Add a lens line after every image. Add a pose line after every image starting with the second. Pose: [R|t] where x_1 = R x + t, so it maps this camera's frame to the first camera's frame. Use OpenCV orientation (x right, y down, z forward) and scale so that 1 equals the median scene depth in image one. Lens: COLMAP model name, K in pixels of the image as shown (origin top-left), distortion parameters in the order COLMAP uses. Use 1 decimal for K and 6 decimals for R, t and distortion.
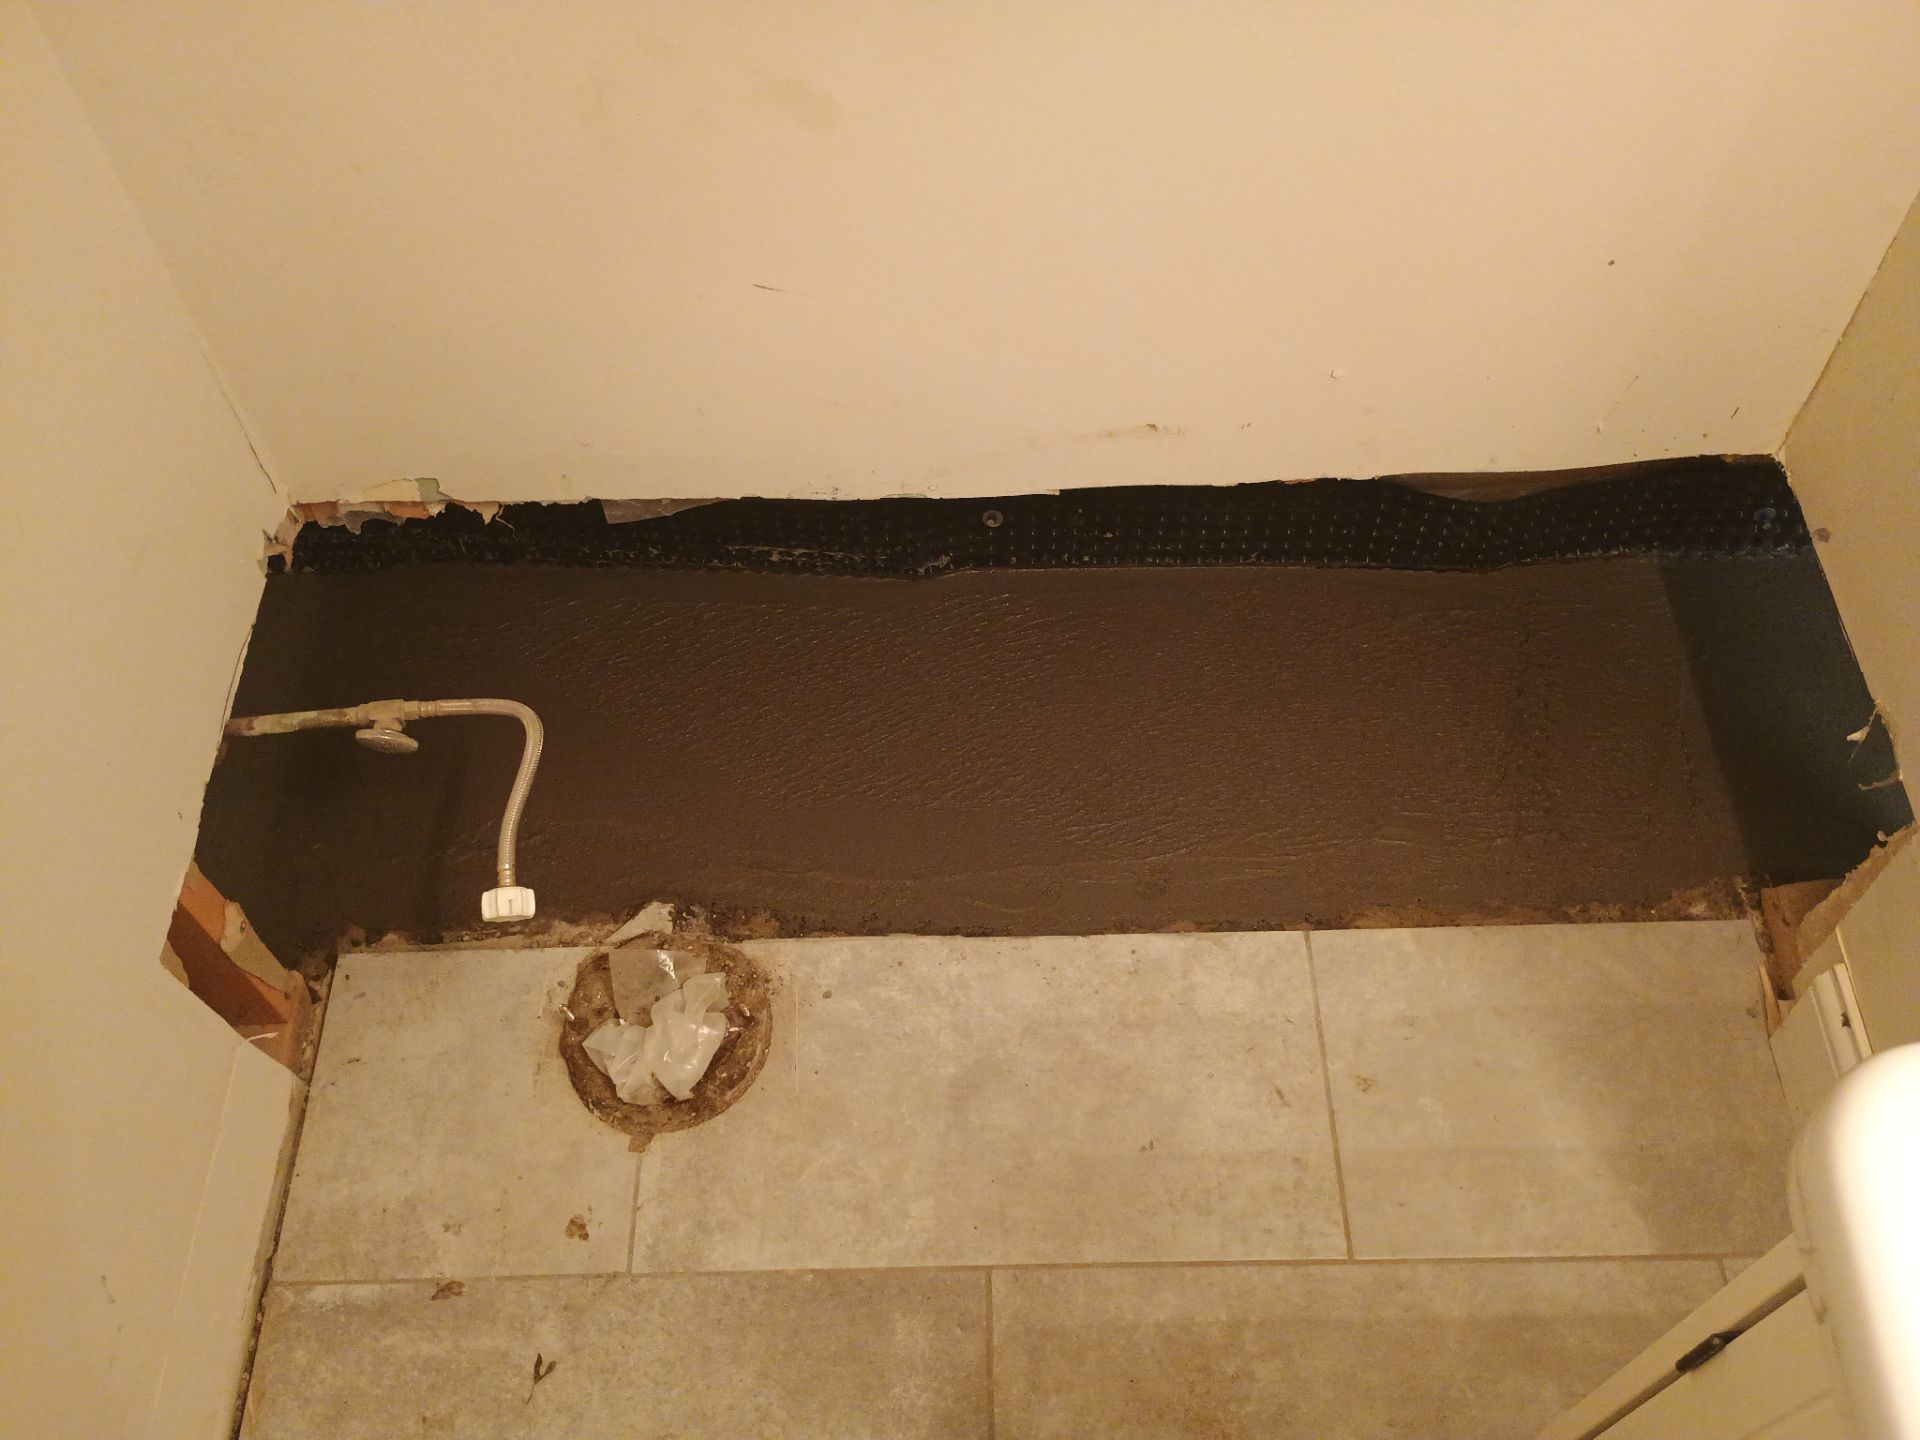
lens RADIAL K [[1667.3, 0, 956.5], [0, 1667.3, 721.6], [0, 0, 1]] dist [0.060280, -0.072178]
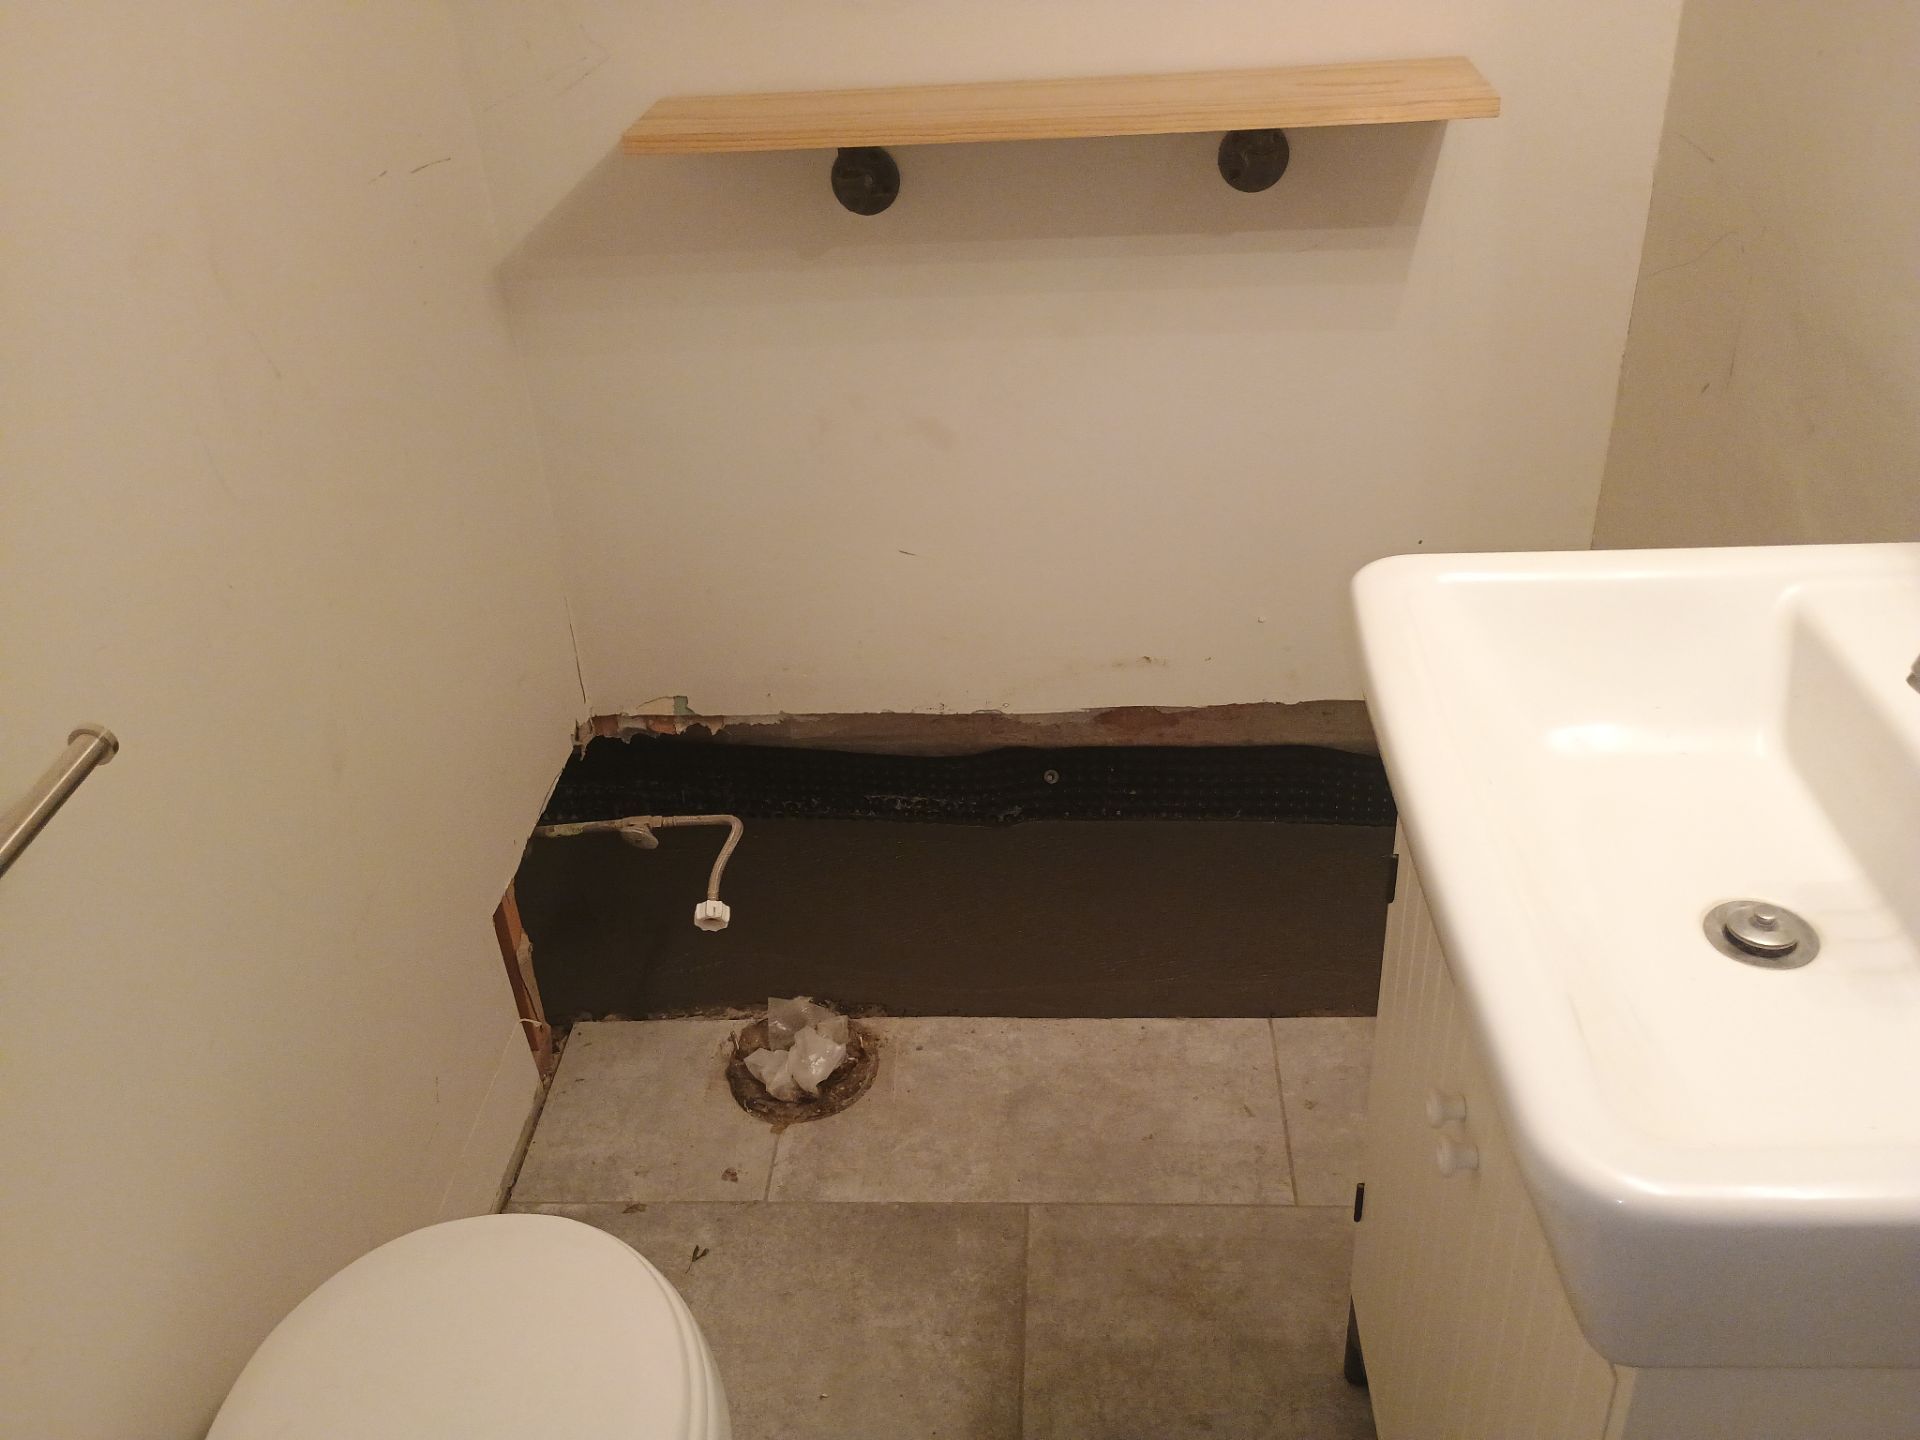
lens RADIAL K [[1667.3, 0, 964.1], [0, 1667.3, 722.6], [0, 0, 1]] dist [0.060280, -0.072178]
pose [[0.997386, 0.012812, -0.071114, 0.057140], [-0.041487, 0.907317, -0.418395, 0.520507], [0.059163, 0.420252, 0.905477, -0.380264]]
